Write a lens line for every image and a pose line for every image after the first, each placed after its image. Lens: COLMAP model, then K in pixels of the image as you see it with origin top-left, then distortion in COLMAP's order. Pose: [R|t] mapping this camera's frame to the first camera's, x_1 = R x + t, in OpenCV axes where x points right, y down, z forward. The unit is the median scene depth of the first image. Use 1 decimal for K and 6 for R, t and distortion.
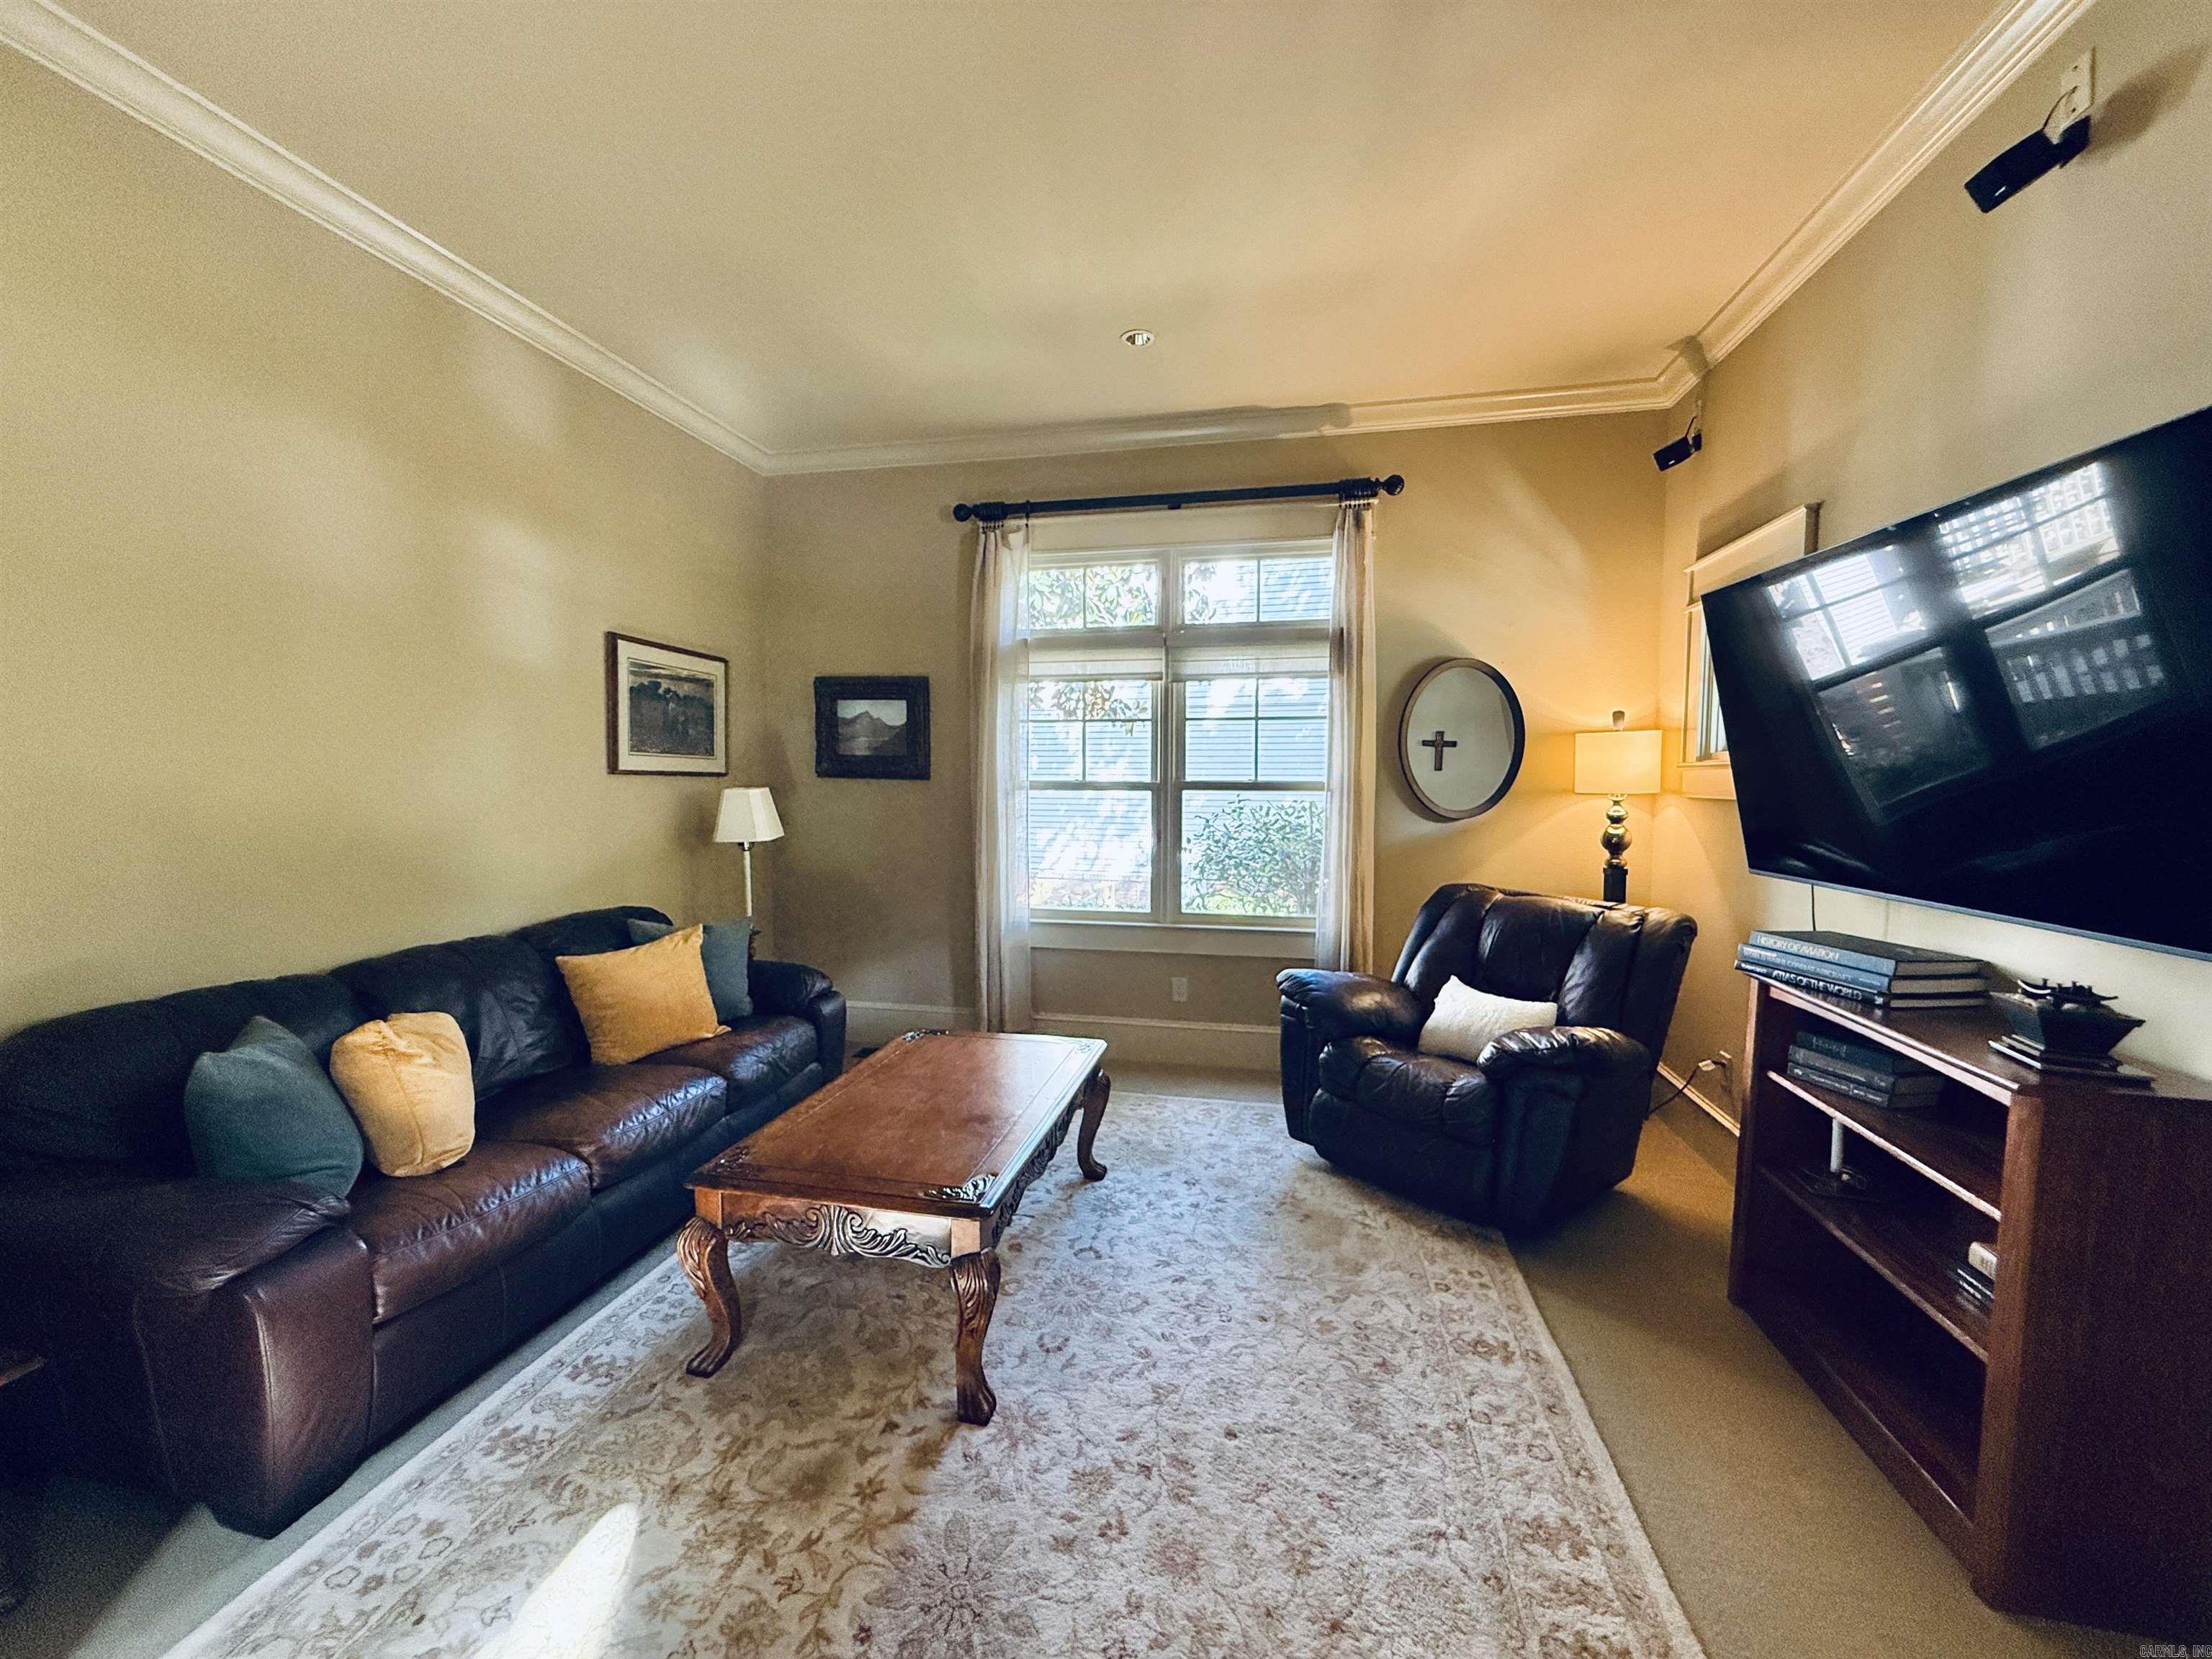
lens RADIAL K [[884.2, 0, 1120.9], [0, 884.2, 831.9], [0, 0, 1]] dist [-0.001246, 0.000684]
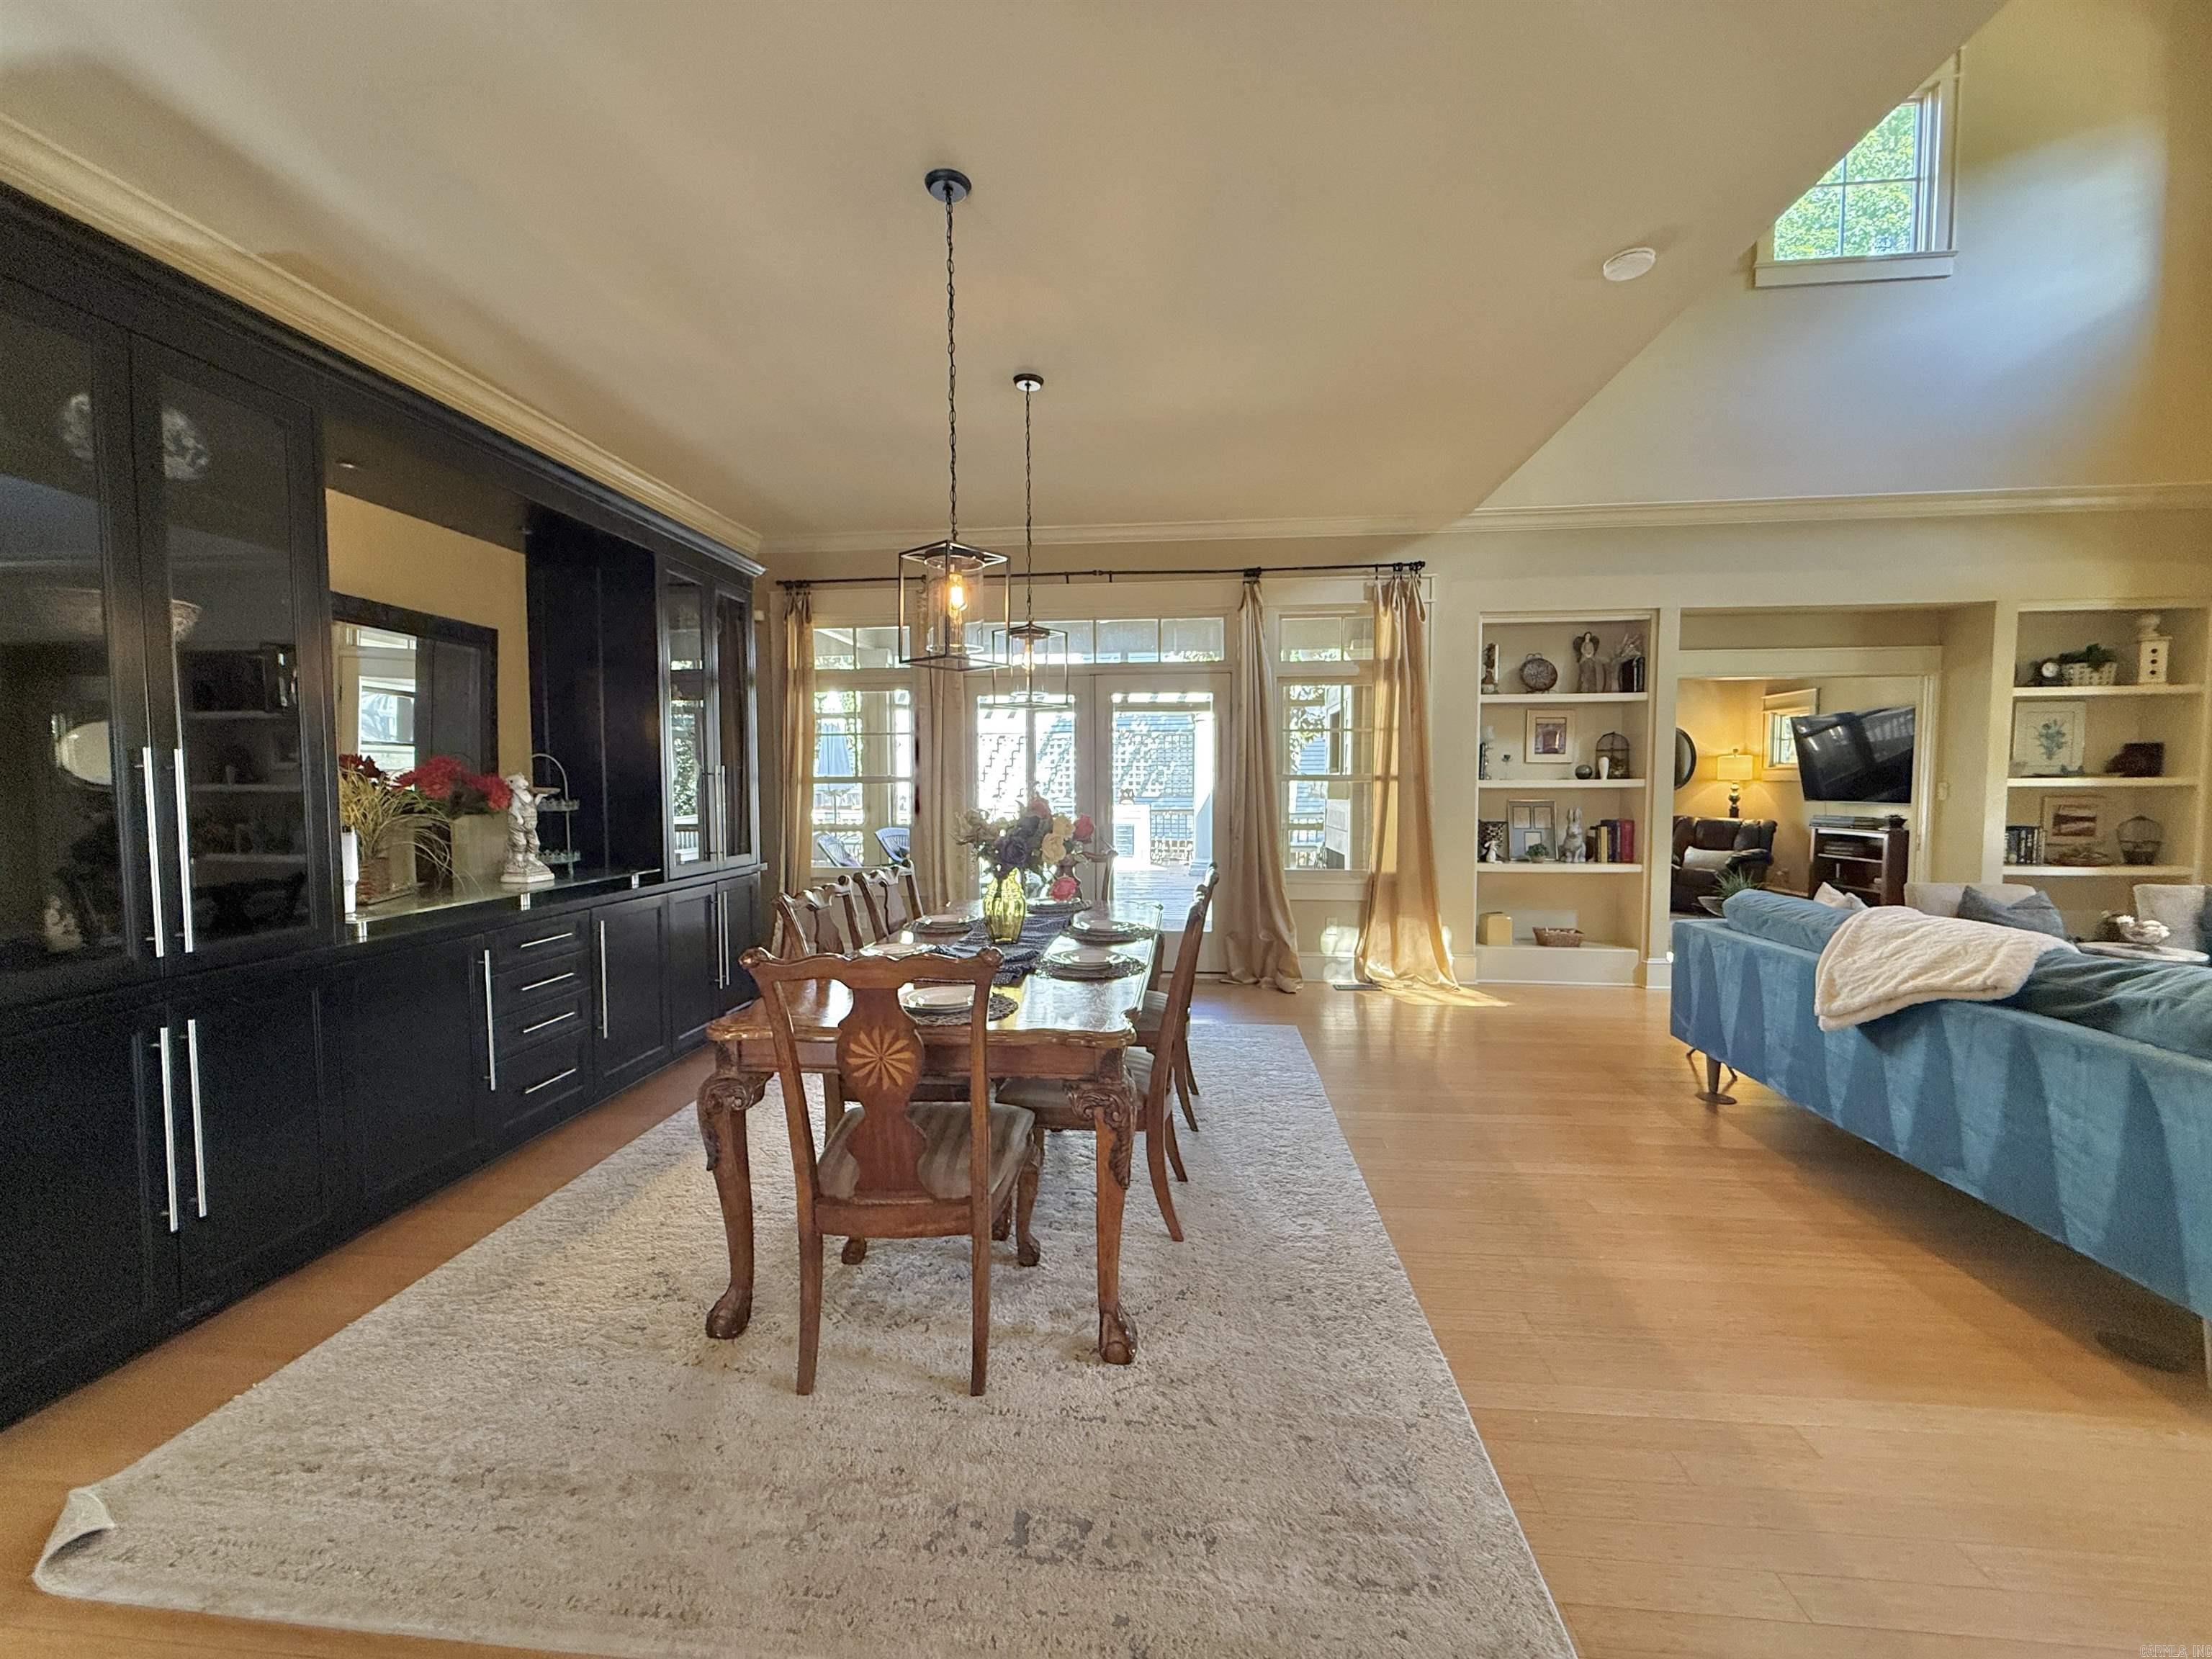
lens RADIAL K [[884.2, 0, 1097.2], [0, 884.2, 829.4], [0, 0, 1]] dist [-0.001246, 0.000684]
pose [[0.995514, -0.015683, 0.093310, -1.703601], [0.017227, 0.999727, -0.015760, 0.121404], [-0.093038, 0.017297, 0.995512, -1.558615]]
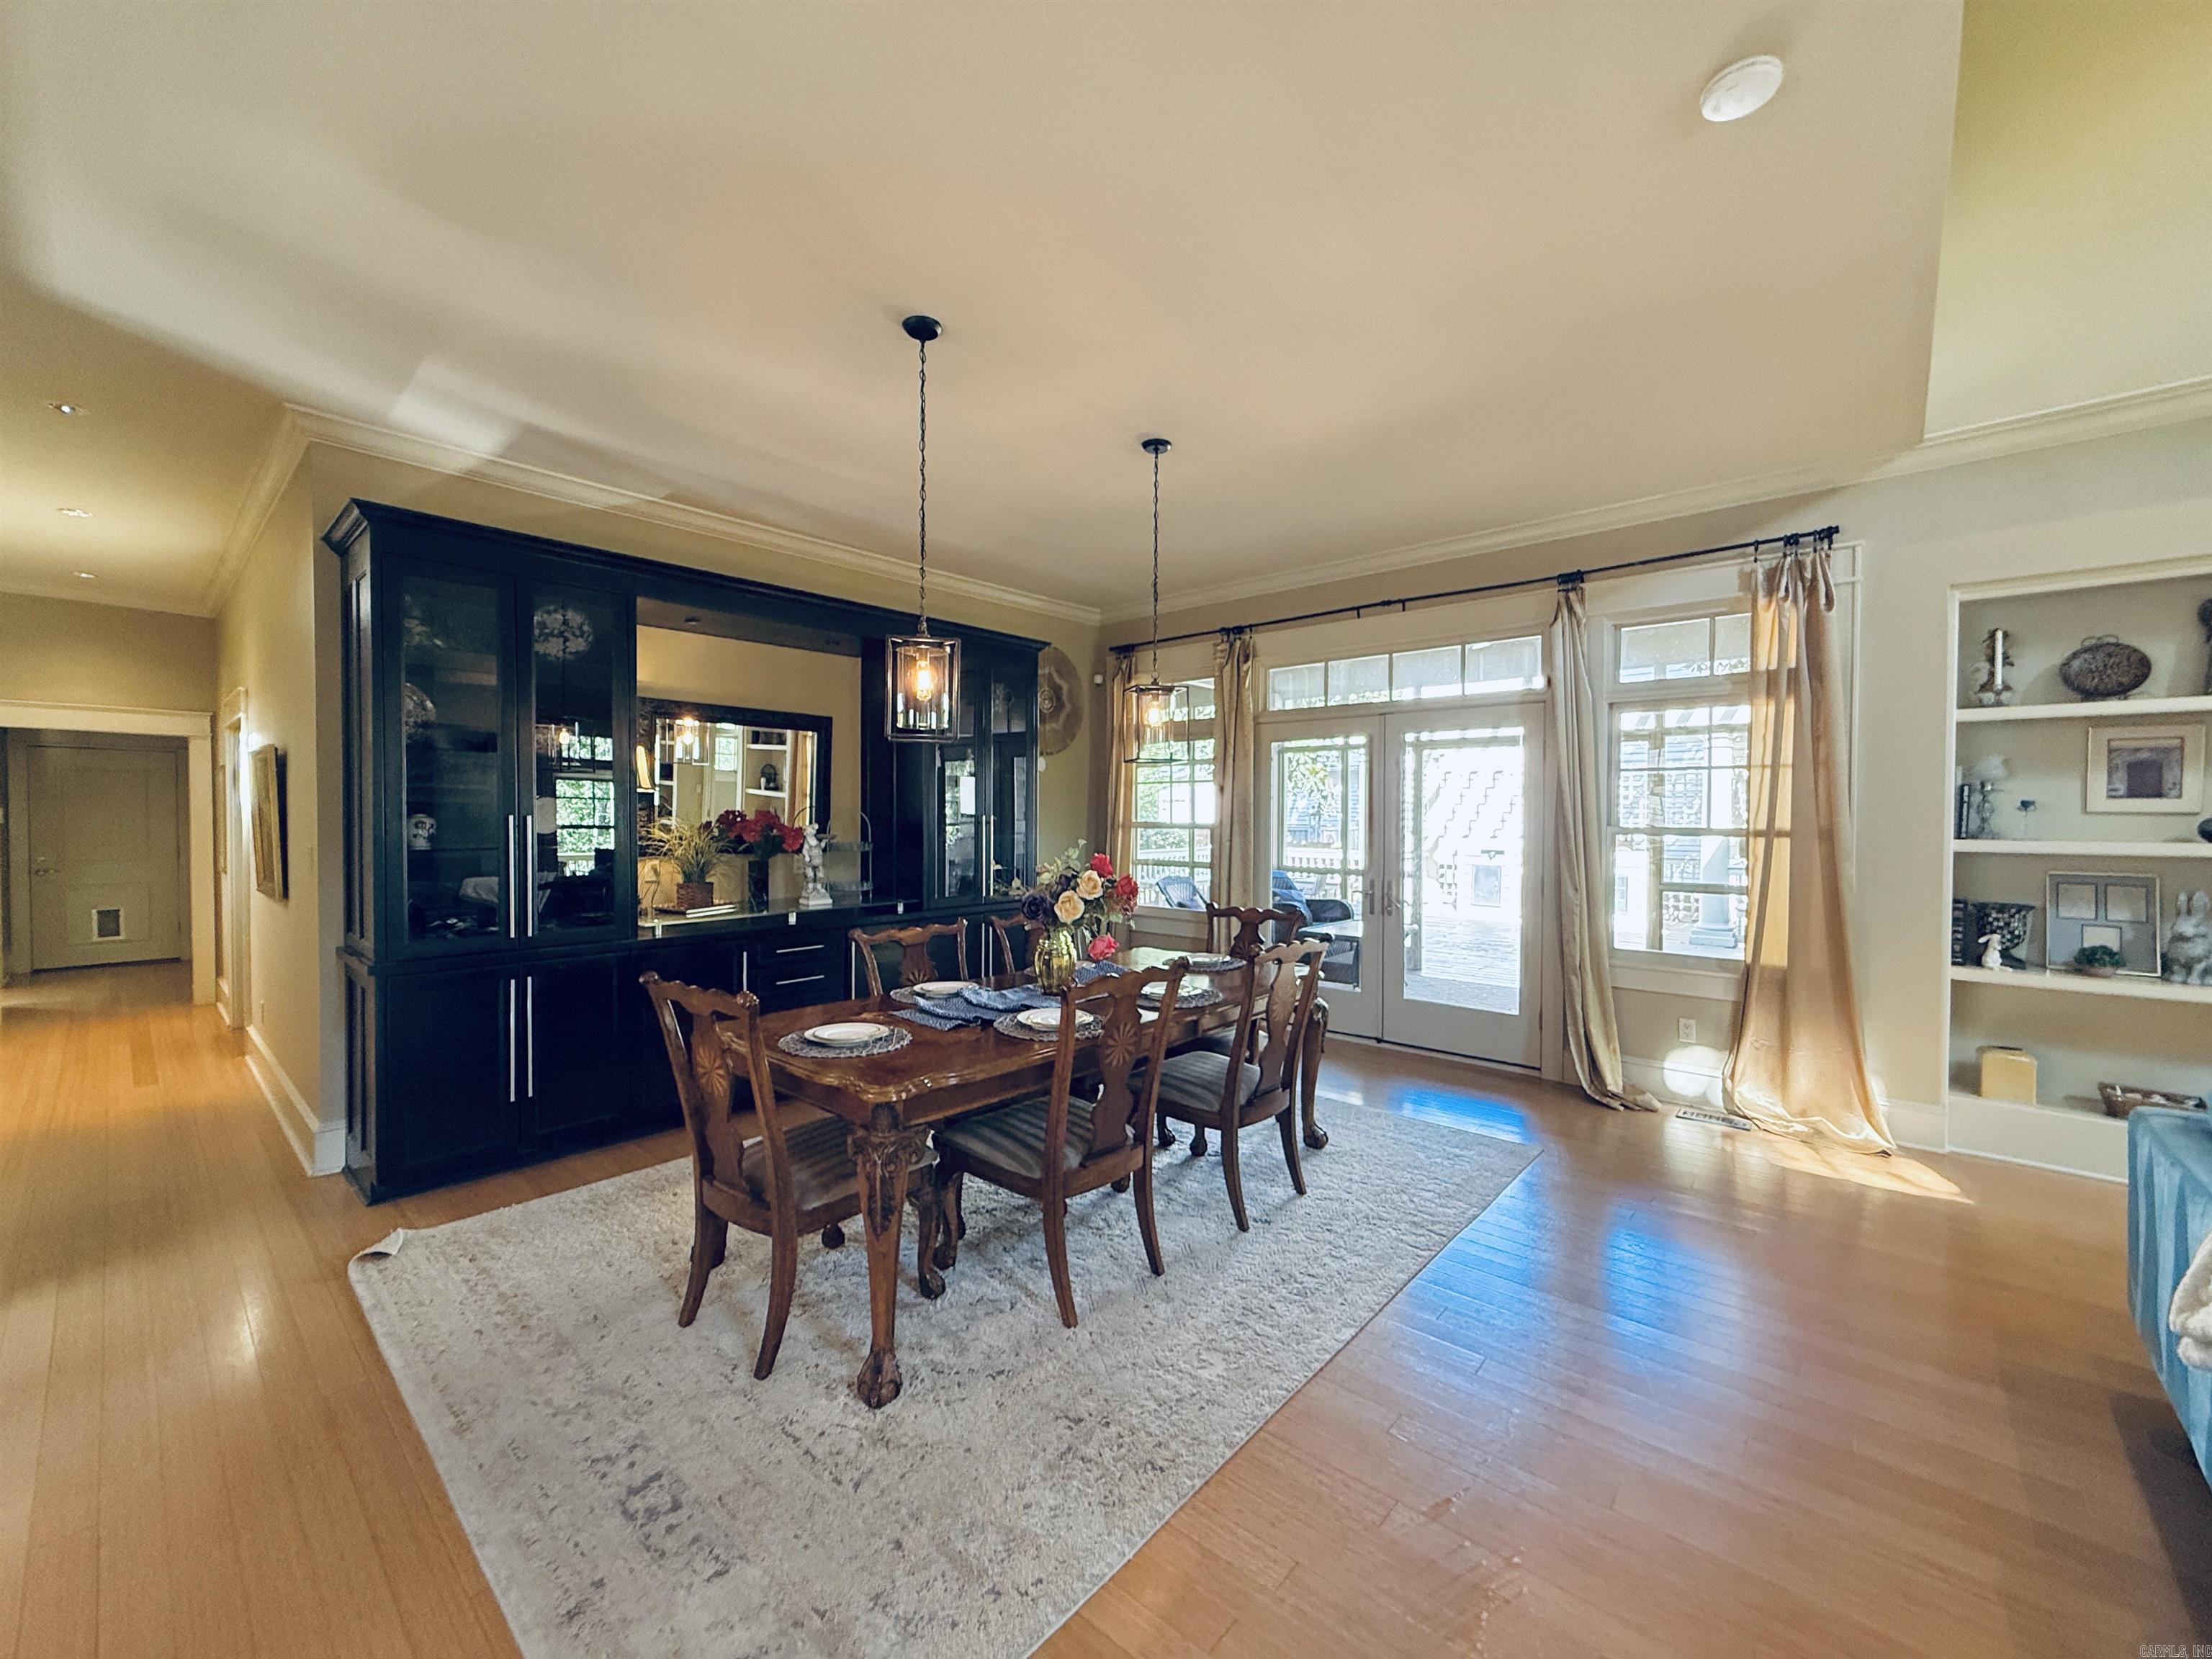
lens RADIAL K [[884.2, 0, 1103.5], [0, 884.2, 828.4], [0, 0, 1]] dist [-0.001246, 0.000684]
pose [[0.860235, 0.004329, -0.509880, -1.159941], [-0.032917, 0.998350, -0.047058, 0.085458], [0.508835, 0.057265, 0.858958, -1.436250]]
